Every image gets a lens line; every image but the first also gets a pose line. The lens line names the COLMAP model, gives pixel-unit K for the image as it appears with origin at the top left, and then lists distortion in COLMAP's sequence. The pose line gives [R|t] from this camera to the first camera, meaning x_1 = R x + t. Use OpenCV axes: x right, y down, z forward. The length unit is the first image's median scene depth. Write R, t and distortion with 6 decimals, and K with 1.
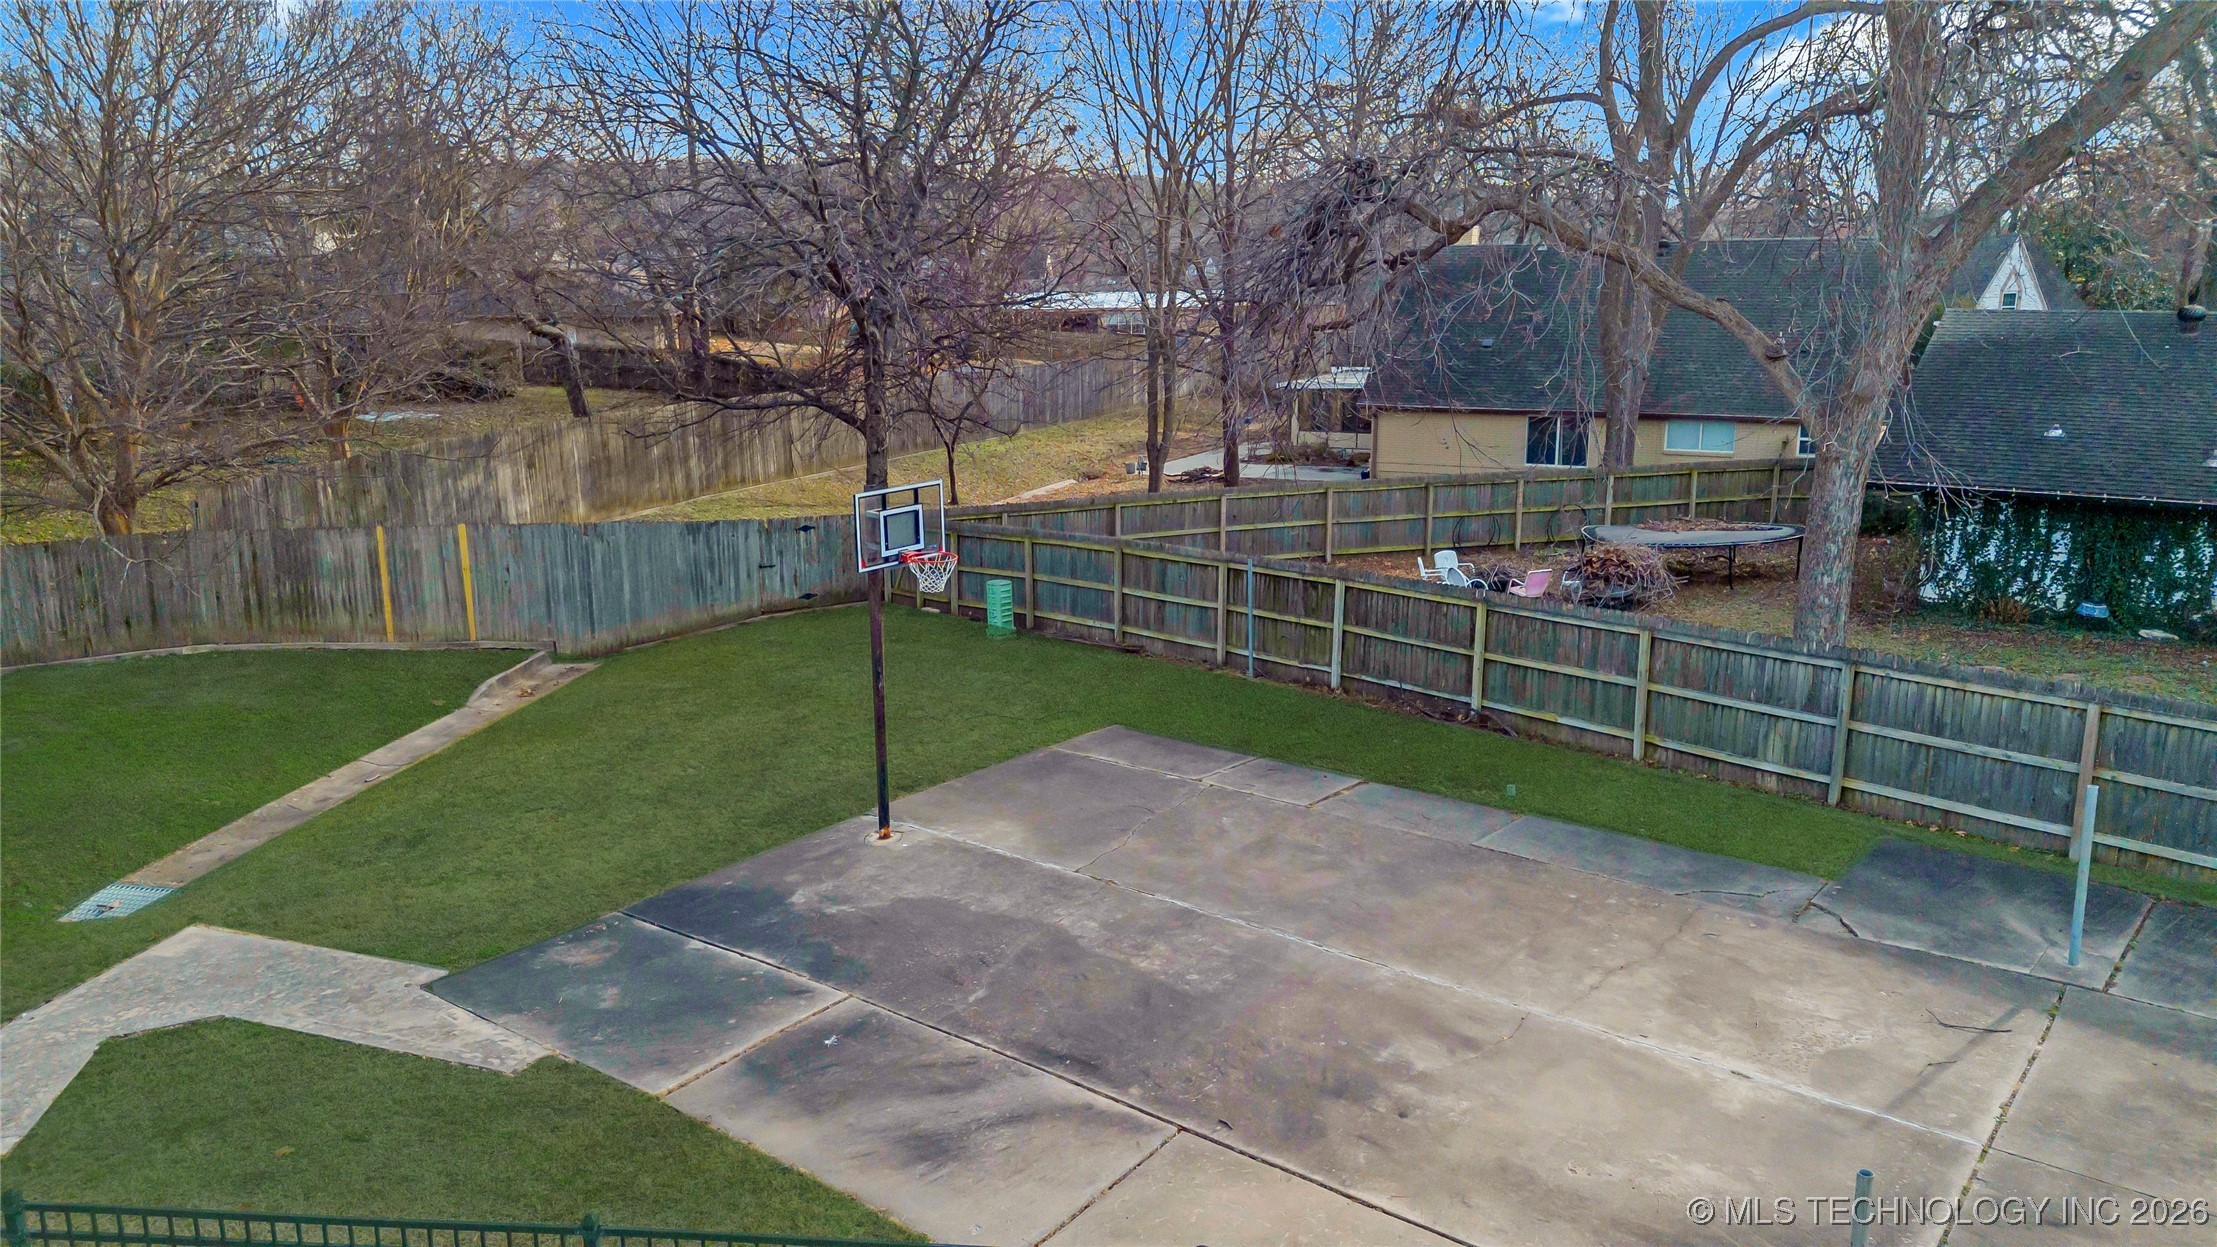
lens RADIAL K [[1482.4, 0, 1108.5], [0, 1482.4, 623.5], [0, 0, 1]] dist [0.045743, -0.004257]
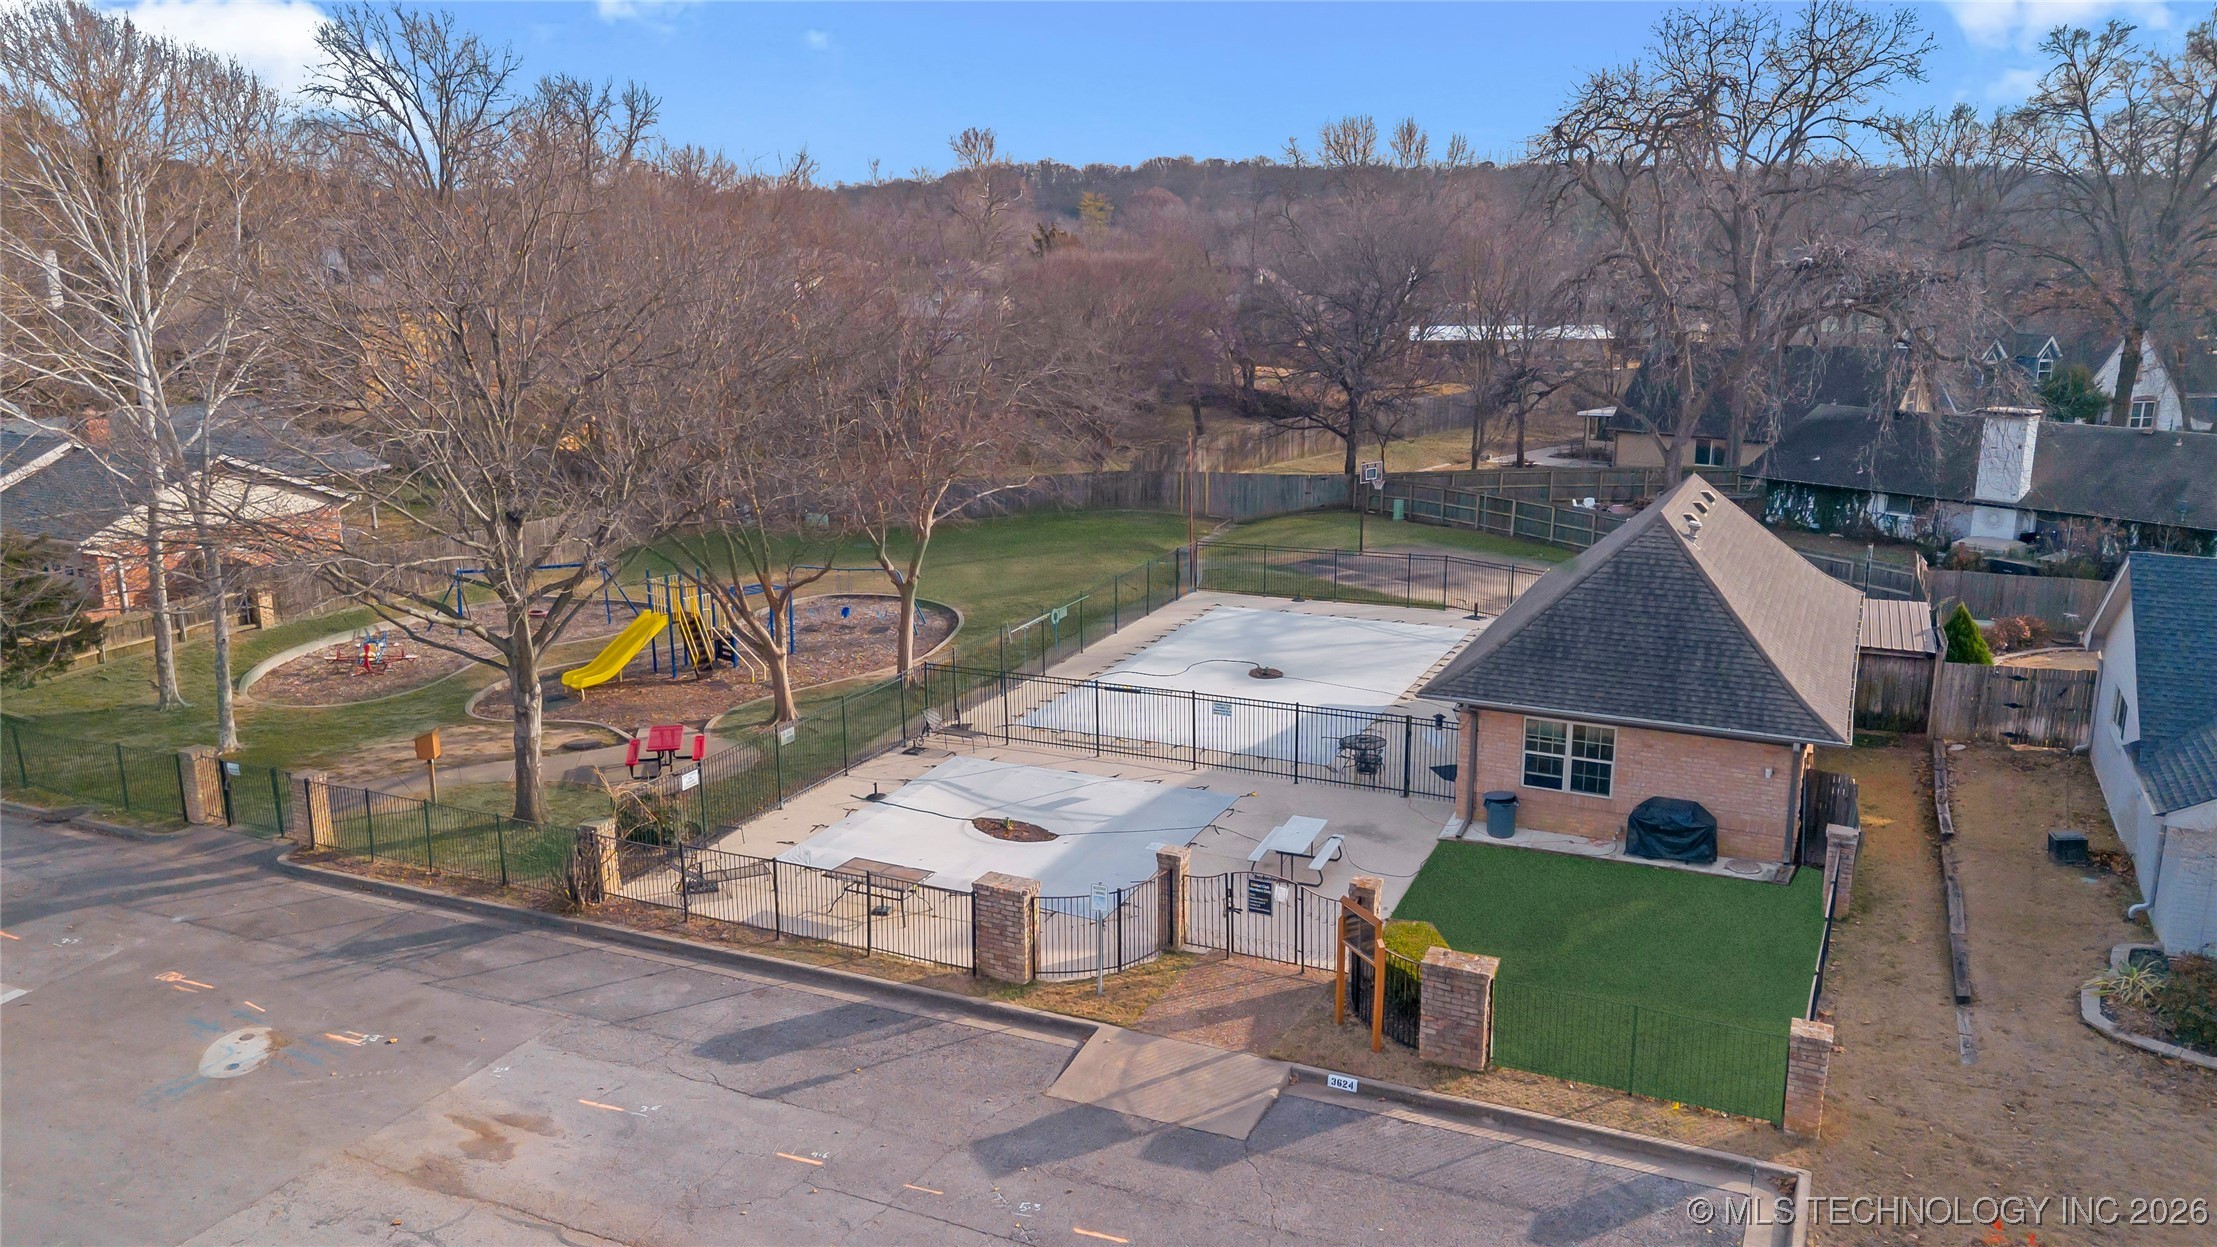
lens RADIAL K [[1482.4, 0, 1108.5], [0, 1482.4, 623.5], [0, 0, 1]] dist [0.045743, -0.004257]
pose [[0.960828, 0.065132, -0.269383, 0.128749], [-0.061476, 0.997866, 0.021996, 0.134836], [0.270241, -0.004574, 0.962782, -1.395260]]
